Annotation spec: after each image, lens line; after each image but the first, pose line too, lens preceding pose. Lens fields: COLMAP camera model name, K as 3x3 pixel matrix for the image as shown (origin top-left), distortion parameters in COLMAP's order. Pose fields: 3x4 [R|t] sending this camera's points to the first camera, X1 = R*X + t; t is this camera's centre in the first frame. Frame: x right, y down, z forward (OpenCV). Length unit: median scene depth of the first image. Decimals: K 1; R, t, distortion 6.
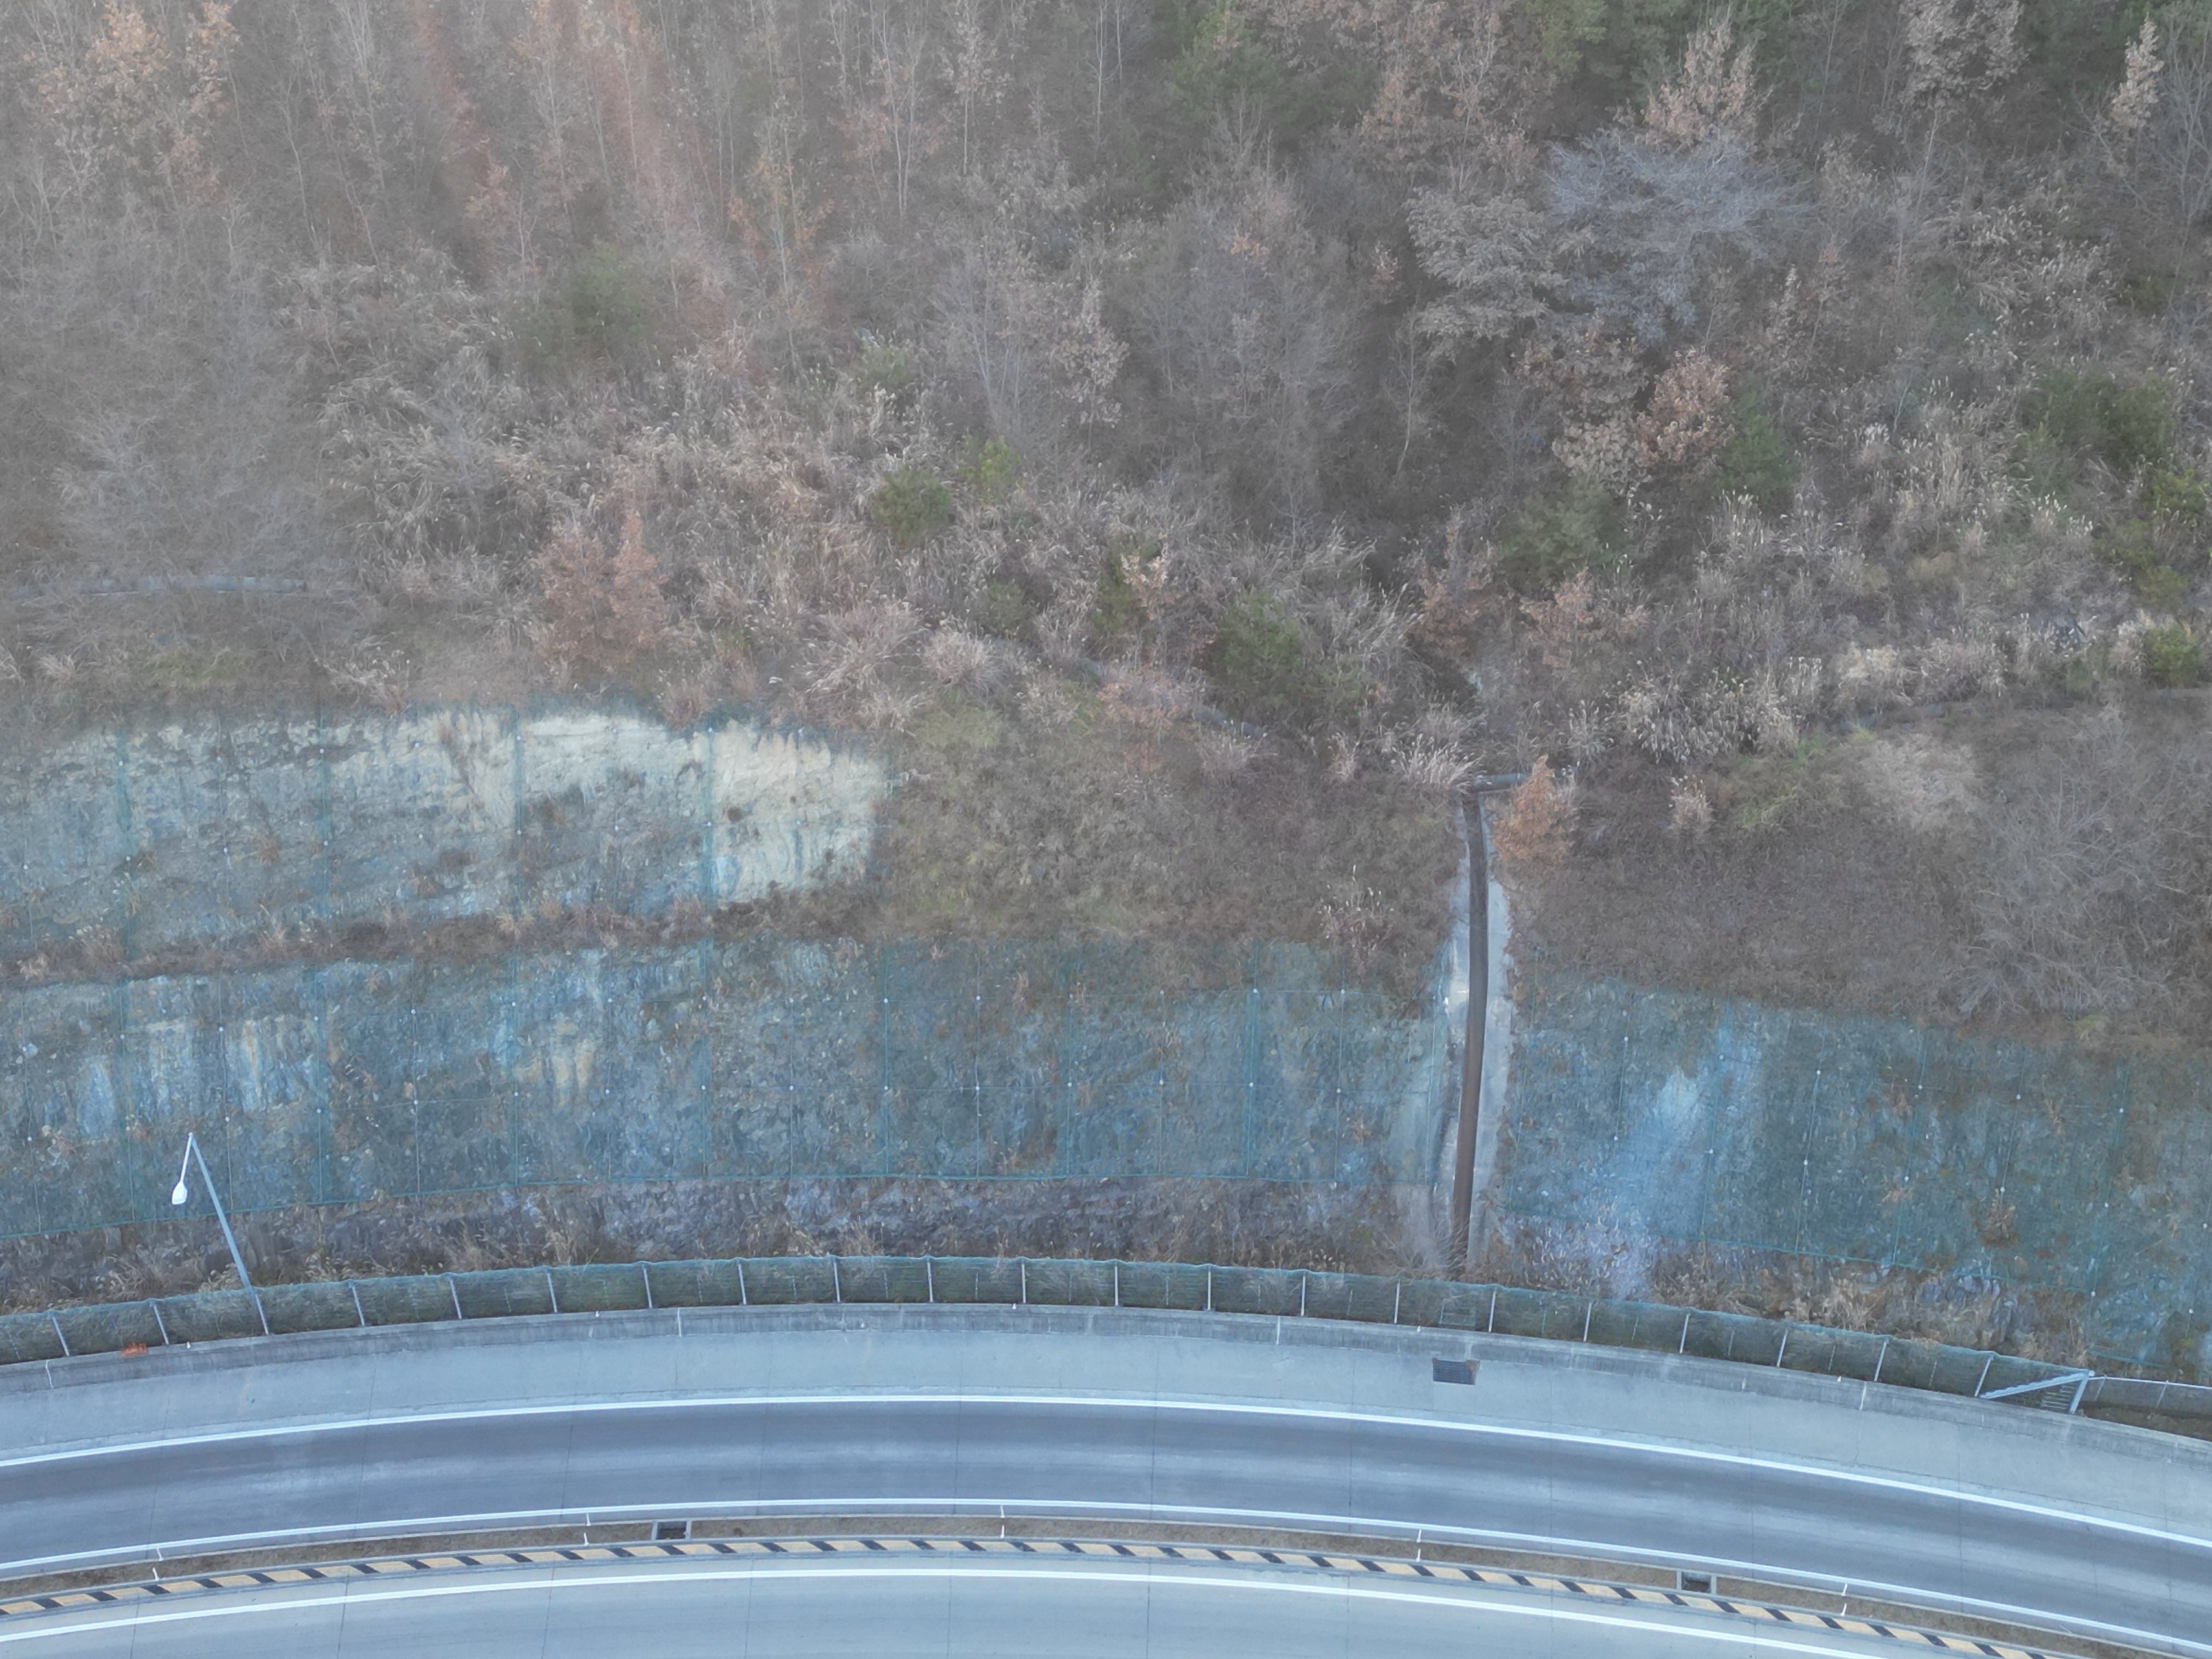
lens RADIAL K [[2635.2, 0, 1106.0], [0, 2635.2, 829.5], [0, 0, 1]] dist [0.185741, -0.499315]
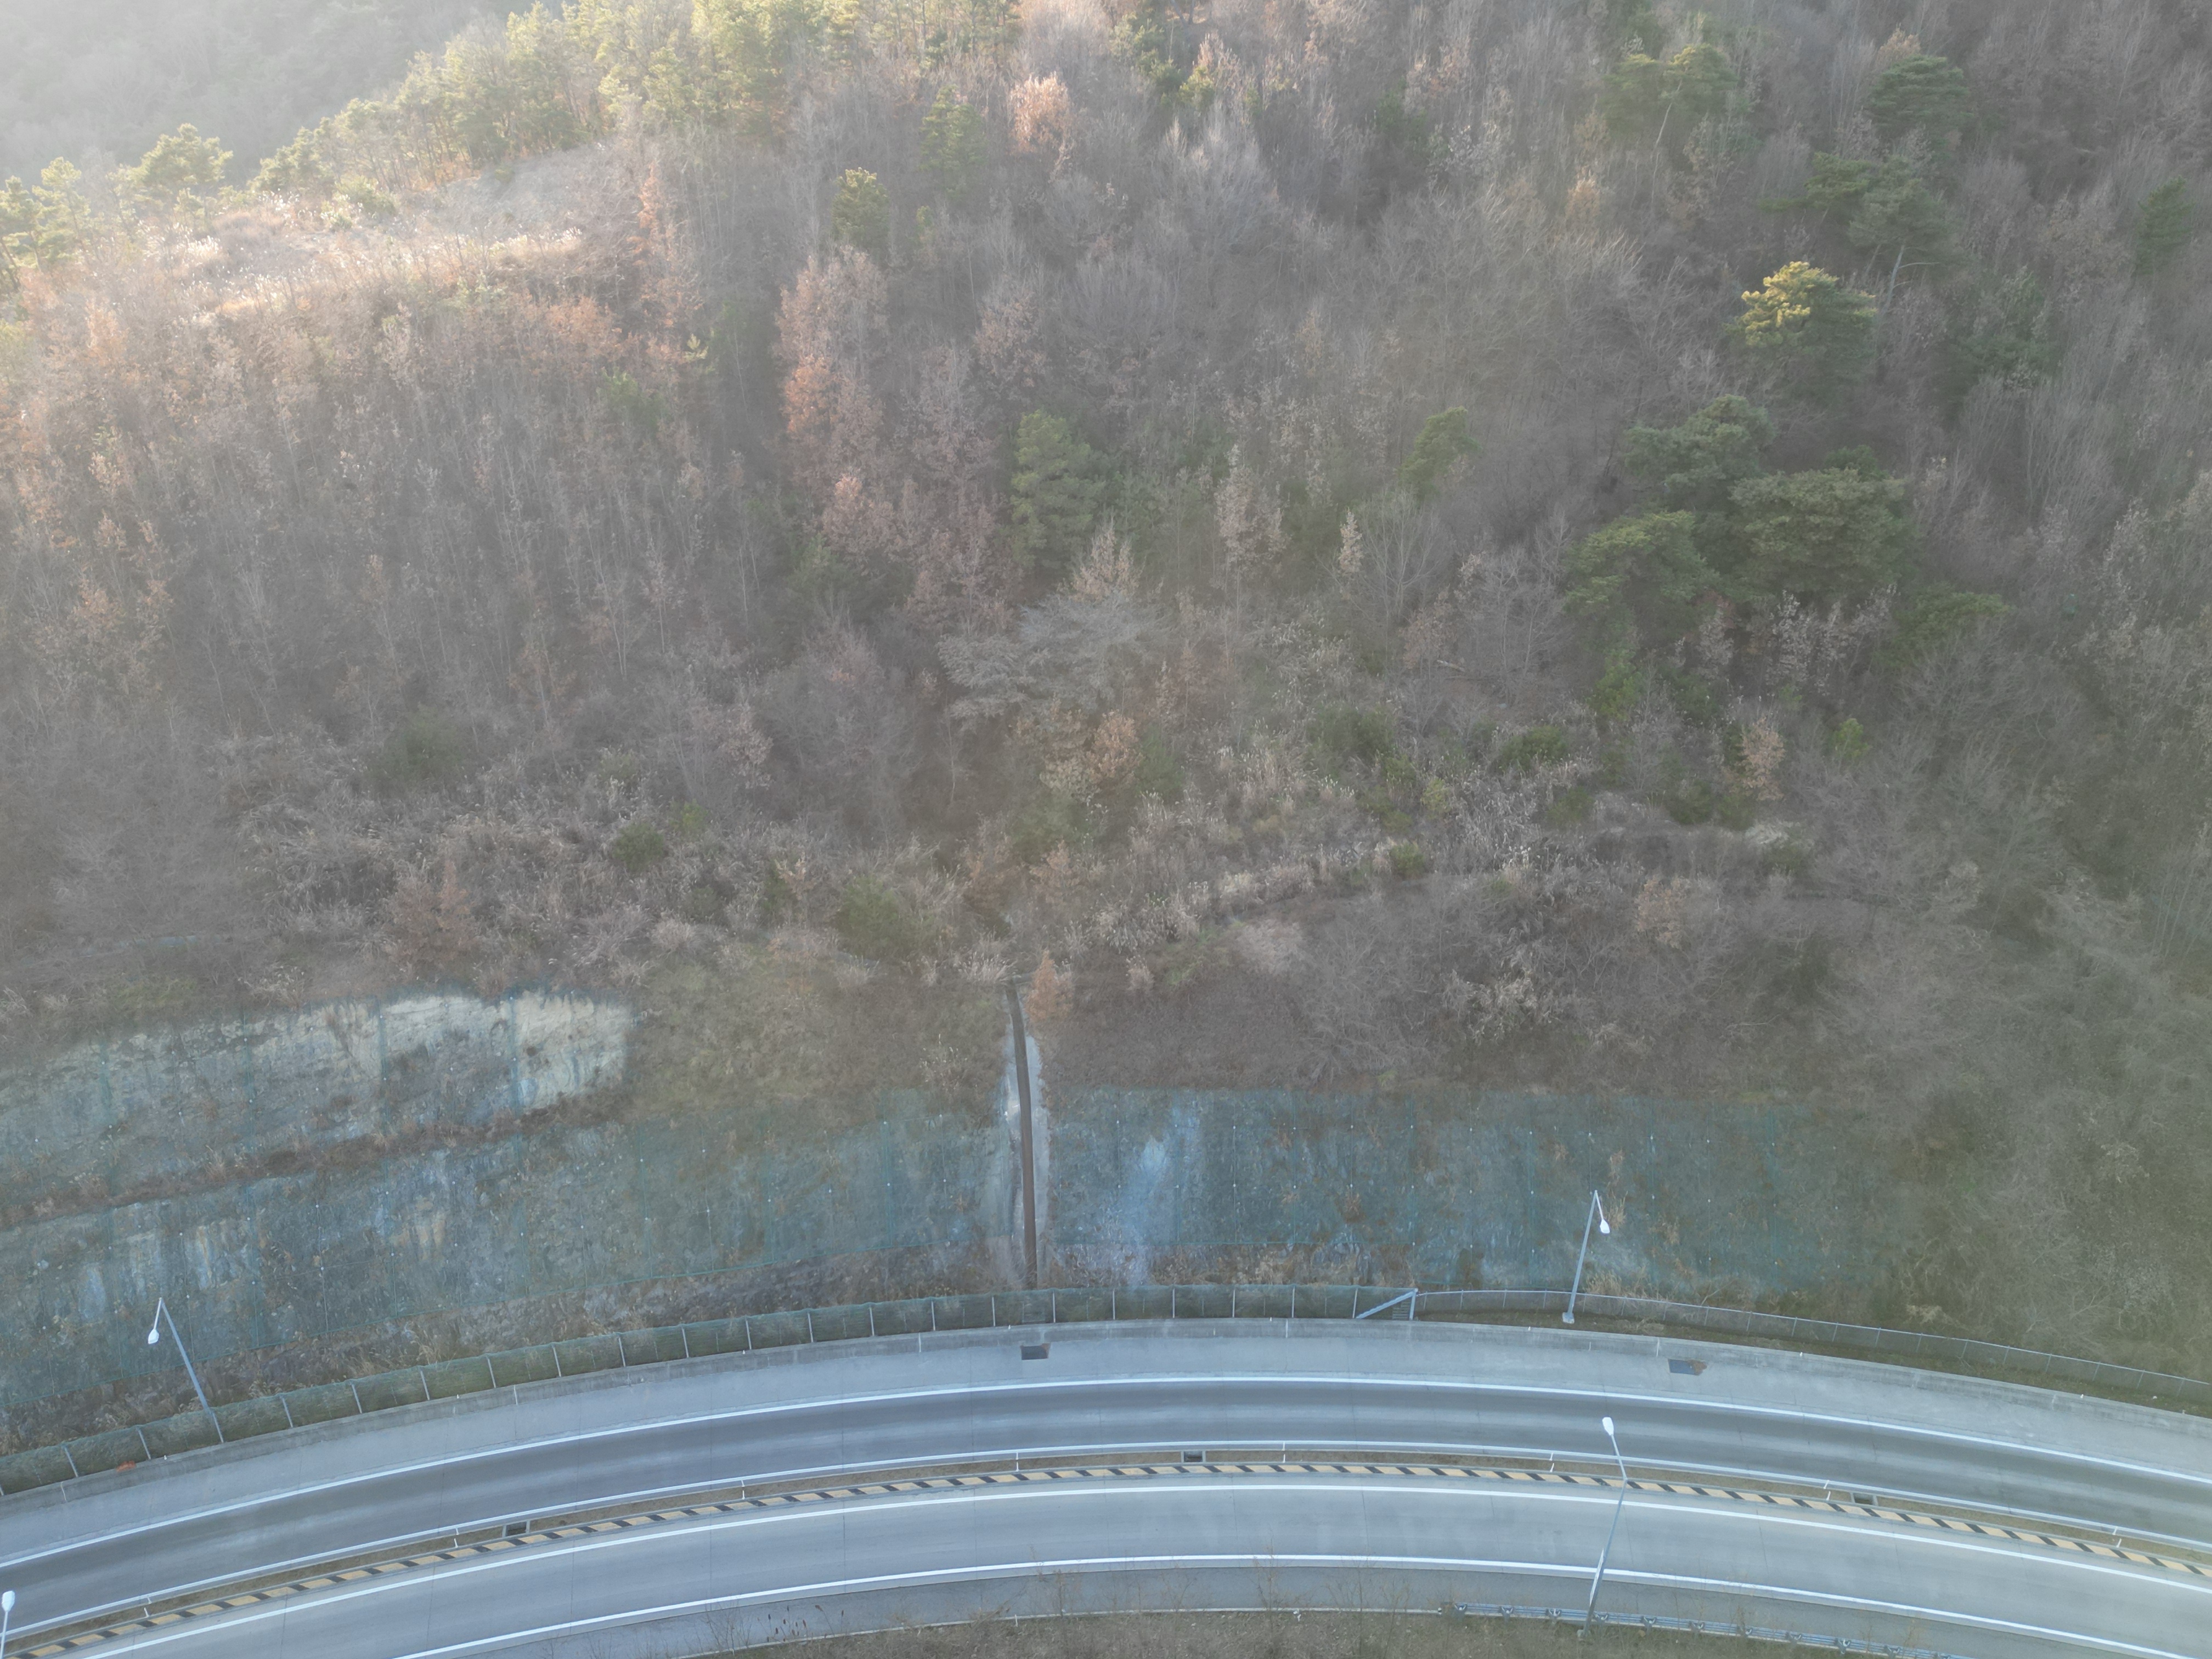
lens RADIAL K [[1806.0, 0, 1106.0], [0, 1806.0, 829.5], [0, 0, 1]] dist [0.094396, -0.105721]
pose [[0.983874, -0.097144, 0.150185, 0.040875], [0.121446, 0.979257, -0.162192, 0.080814], [-0.131314, 0.177816, 0.975263, -0.098235]]
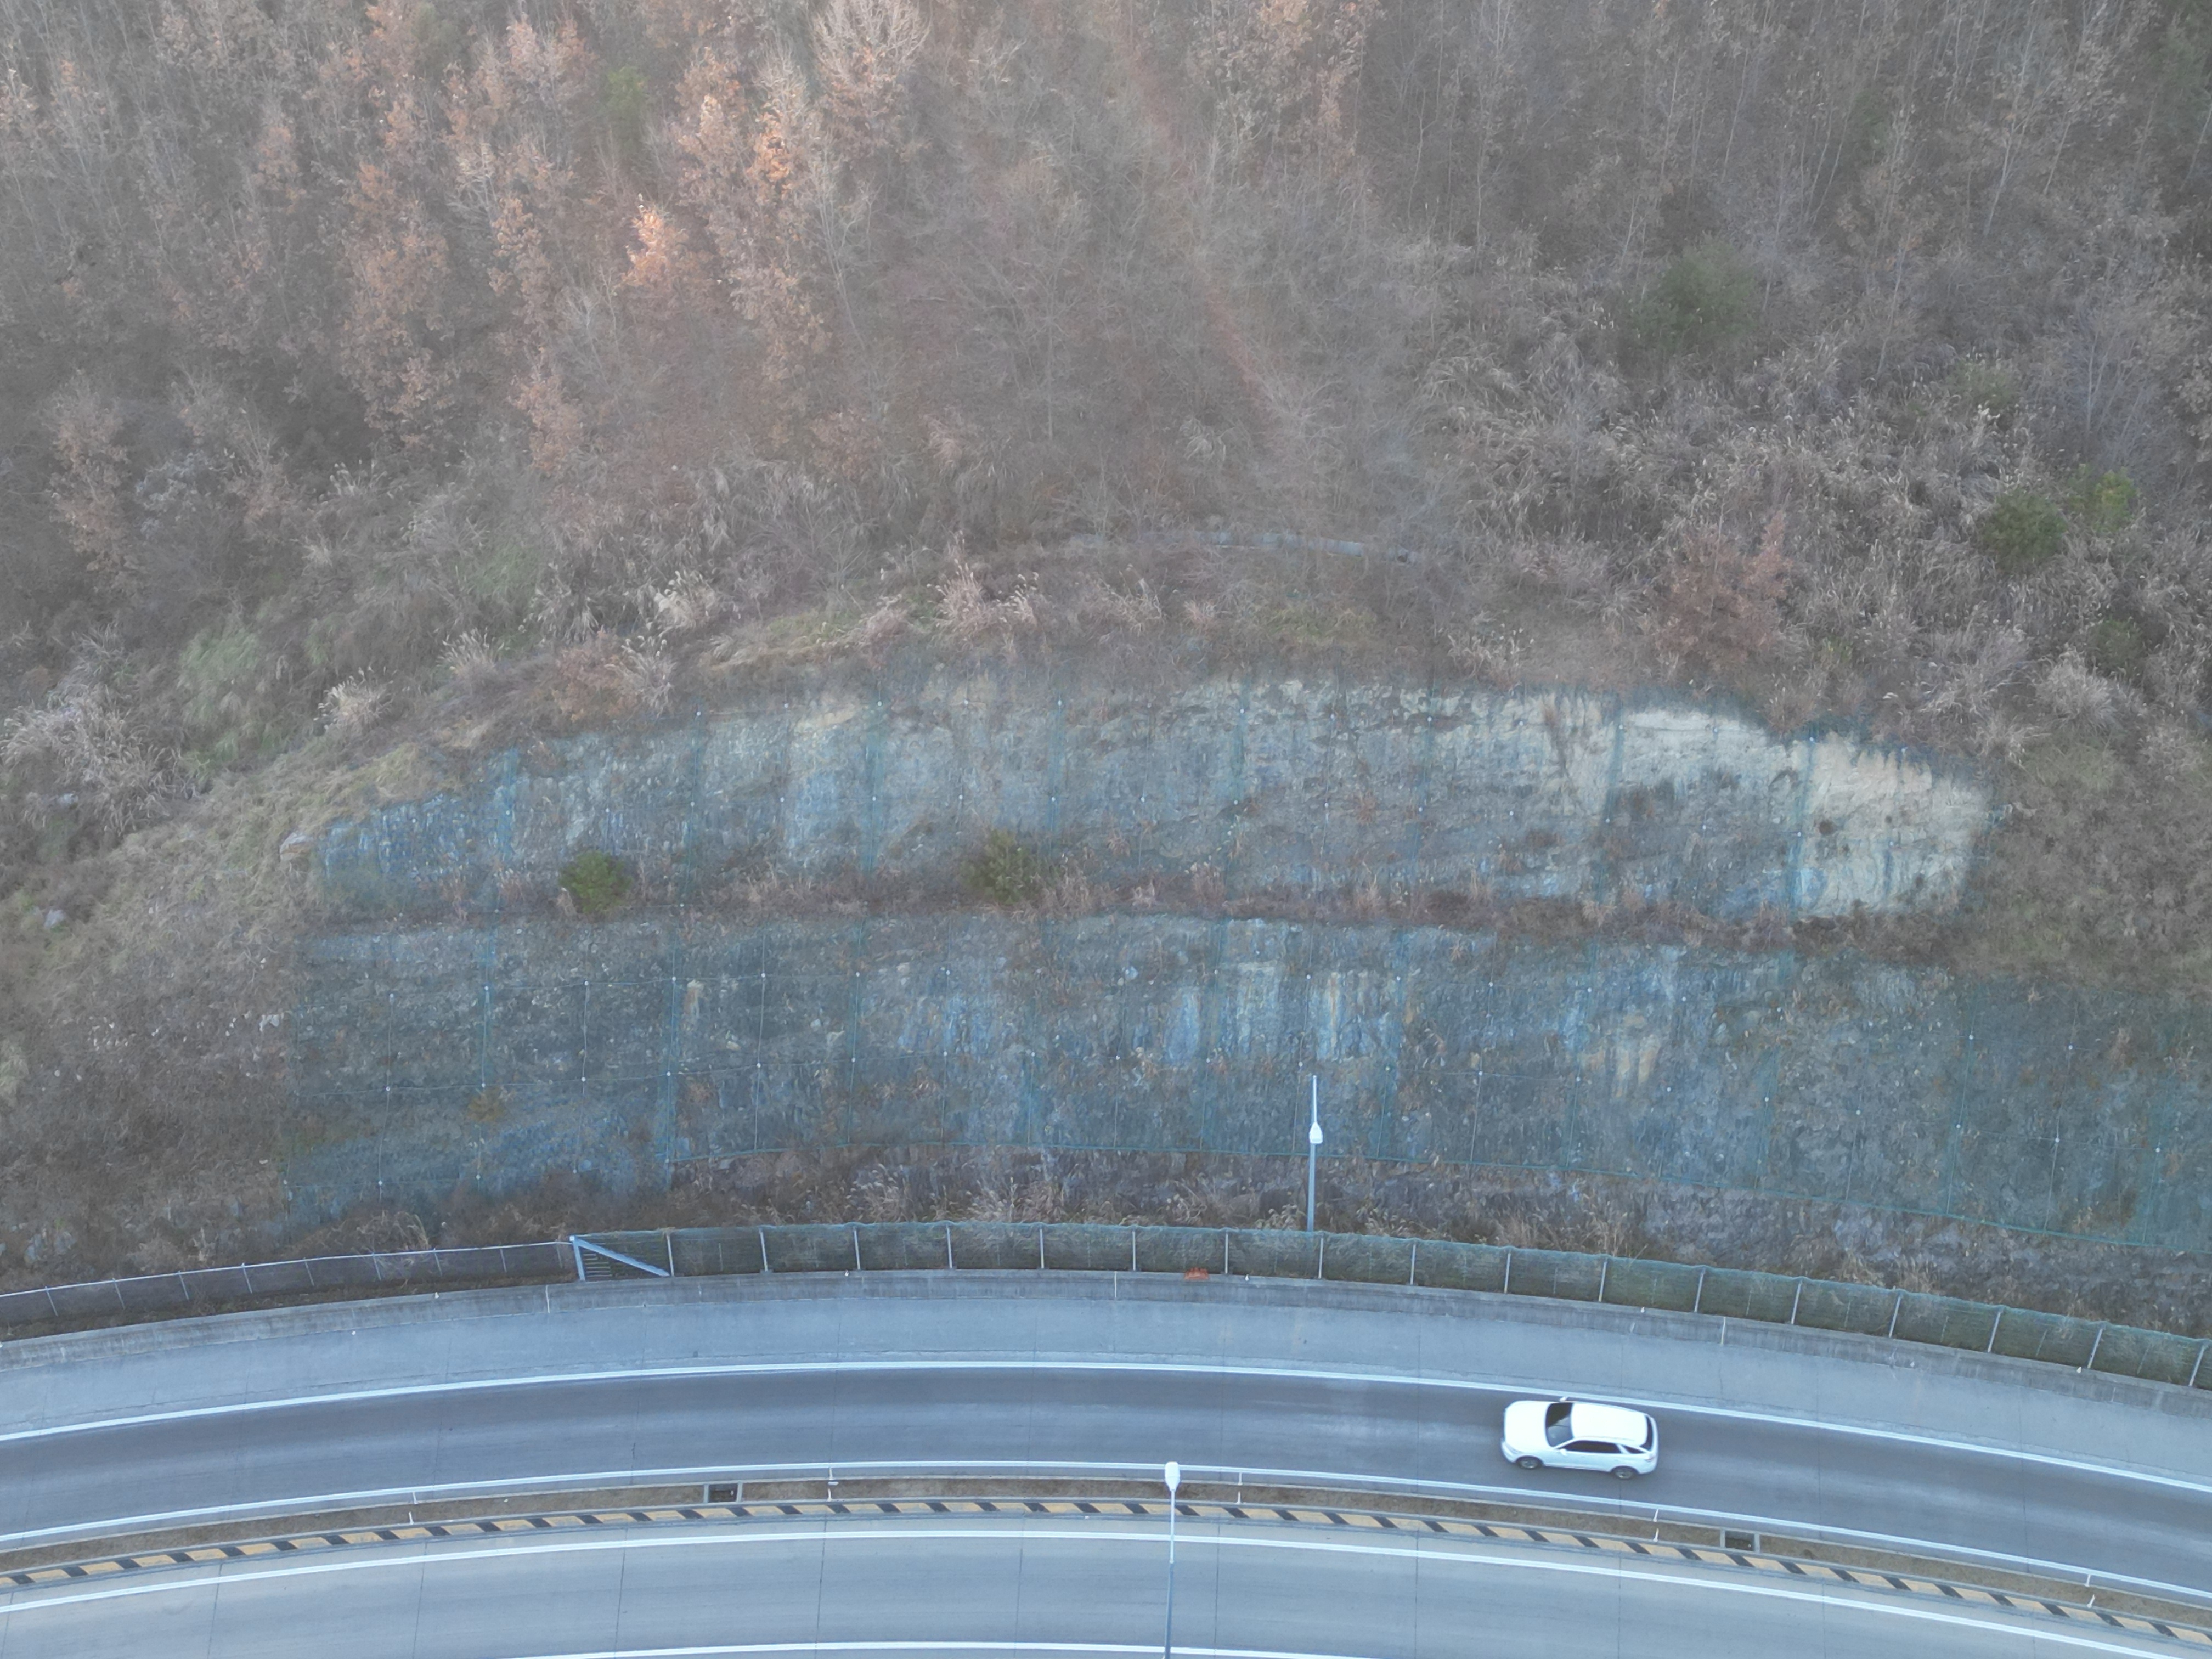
lens RADIAL K [[2635.2, 0, 1106.0], [0, 2635.2, 829.5], [0, 0, 1]] dist [0.185741, -0.499315]
pose [[0.980754, 0.117892, -0.155637, -0.249970], [-0.118013, 0.992976, 0.008493, 0.018234], [0.155545, 0.010038, 0.987778, -0.018550]]
